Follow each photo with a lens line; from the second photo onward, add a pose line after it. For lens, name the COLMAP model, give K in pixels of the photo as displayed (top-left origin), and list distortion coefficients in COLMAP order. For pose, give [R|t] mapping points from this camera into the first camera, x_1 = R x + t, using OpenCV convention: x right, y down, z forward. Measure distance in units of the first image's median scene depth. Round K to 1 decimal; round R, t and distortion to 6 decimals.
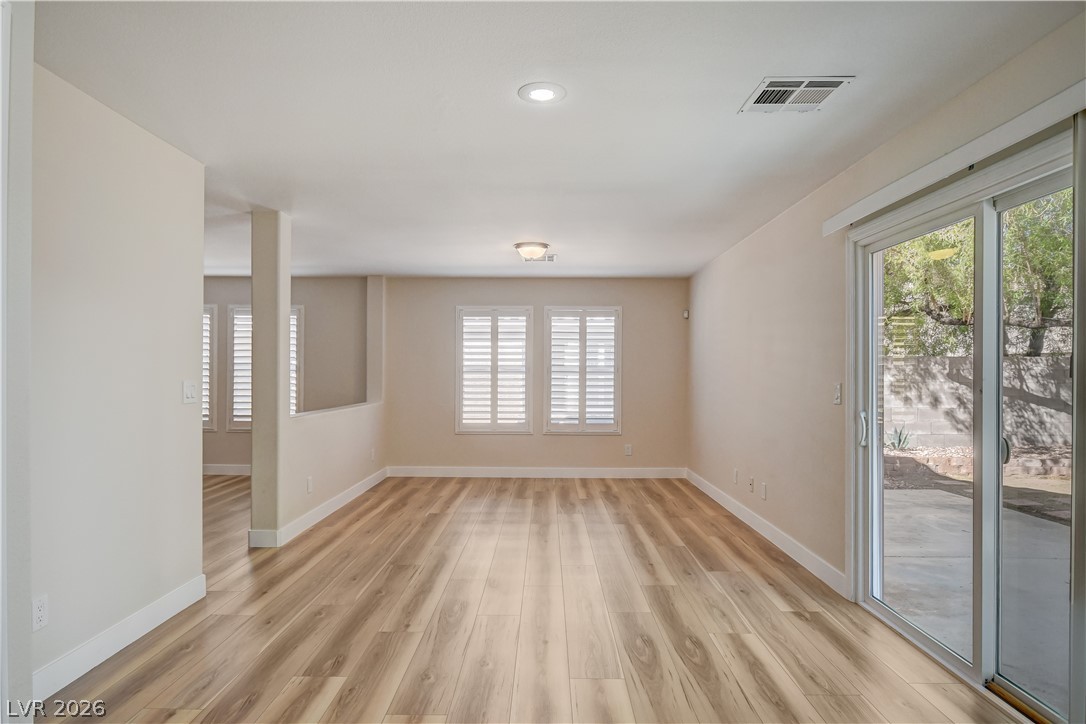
lens RADIAL K [[629.5, 0, 538.5], [0, 629.5, 367.3], [0, 0, 1]] dist [0.003026, 0.001357]
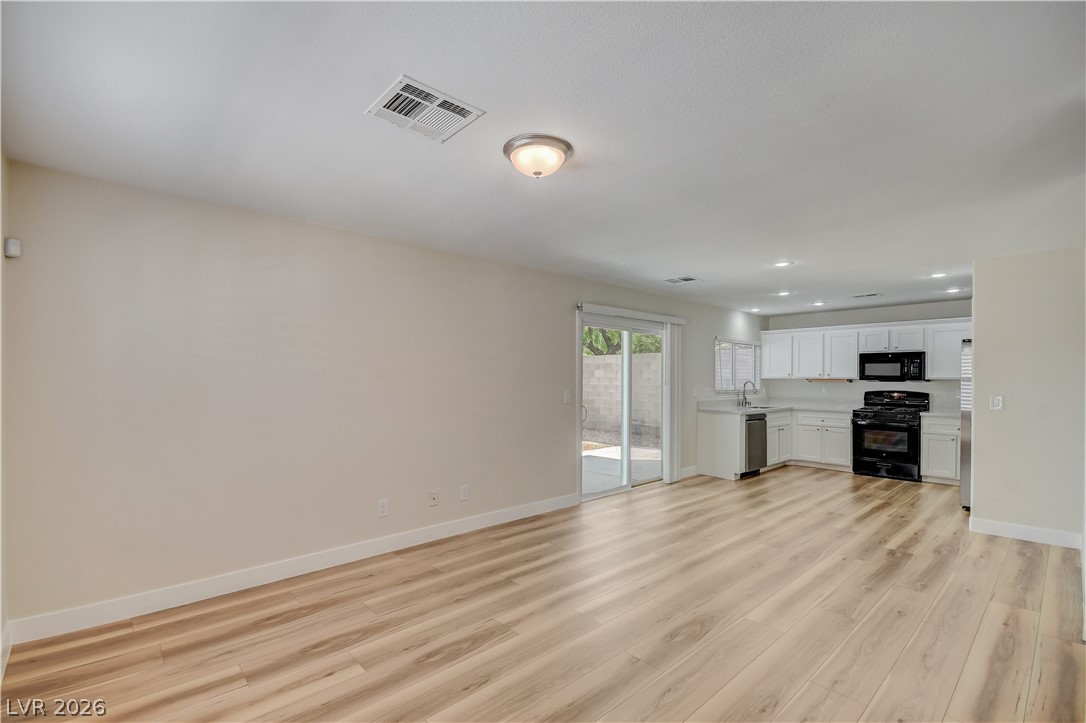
lens RADIAL K [[479.5, 0, 540.1], [0, 479.5, 378.8], [0, 0, 1]] dist [0.002201, 0.000195]
pose [[-0.678349, -0.009059, 0.734684, -0.377627], [-0.014136, 0.999900, -0.000722, -0.006733], [-0.734603, -0.010875, -0.678410, 1.577215]]
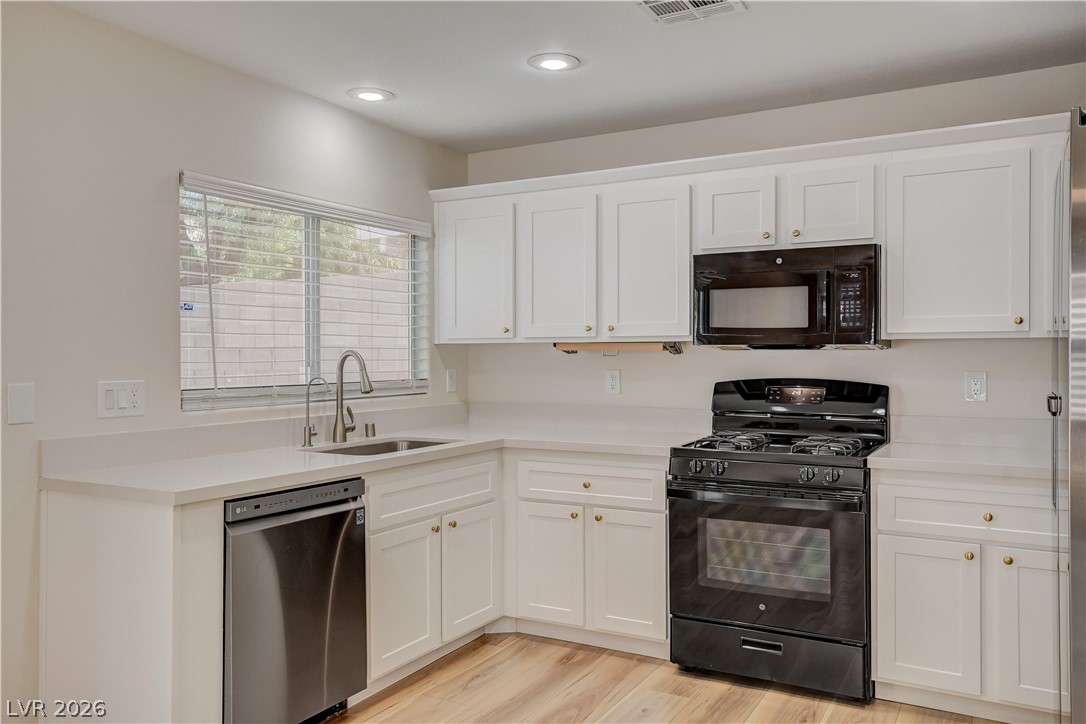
lens RADIAL K [[852.4, 0, 544.8], [0, 852.4, 357.2], [0, 0, 1]] dist [0.026777, 0.003208]
pose [[-0.878636, -0.002680, 0.477484, -0.207893], [-0.004243, 0.999989, -0.002195, -0.003967], [-0.477473, -0.003955, -0.878638, 0.580180]]
